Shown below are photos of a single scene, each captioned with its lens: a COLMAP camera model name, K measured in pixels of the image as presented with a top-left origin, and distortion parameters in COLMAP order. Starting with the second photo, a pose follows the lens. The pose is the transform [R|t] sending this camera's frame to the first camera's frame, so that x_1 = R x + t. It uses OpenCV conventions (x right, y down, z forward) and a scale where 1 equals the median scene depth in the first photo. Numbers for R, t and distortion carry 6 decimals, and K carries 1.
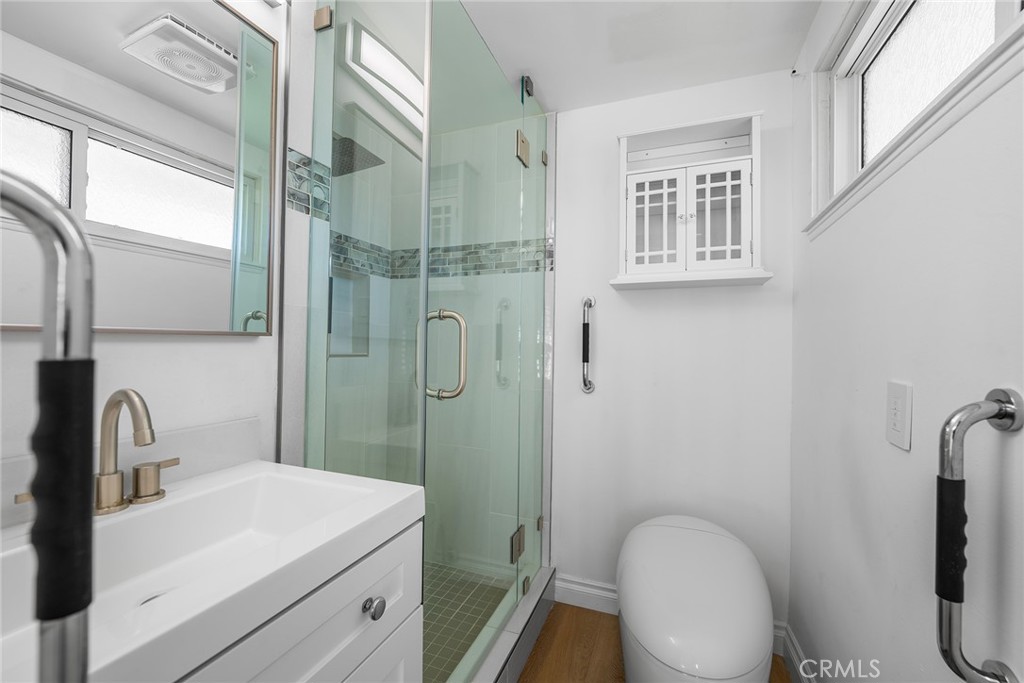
lens RADIAL K [[420.3, 0, 509.1], [0, 420.3, 341.0], [0, 0, 1]] dist [-0.001631, -0.000195]
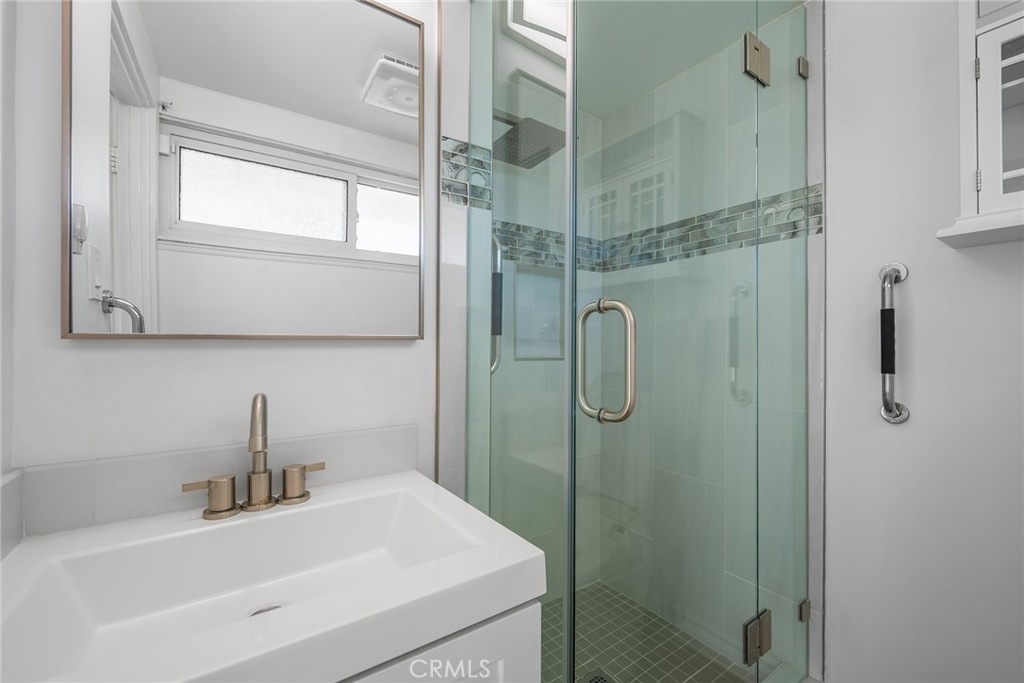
lens RADIAL K [[420.3, 0, 518.5], [0, 420.3, 342.3], [0, 0, 1]] dist [-0.001631, -0.000195]
pose [[0.832259, -0.015507, -0.554171, 0.084794], [0.014604, 0.999875, -0.006047, 0.002060], [0.554195, -0.003061, 0.832381, 0.222758]]
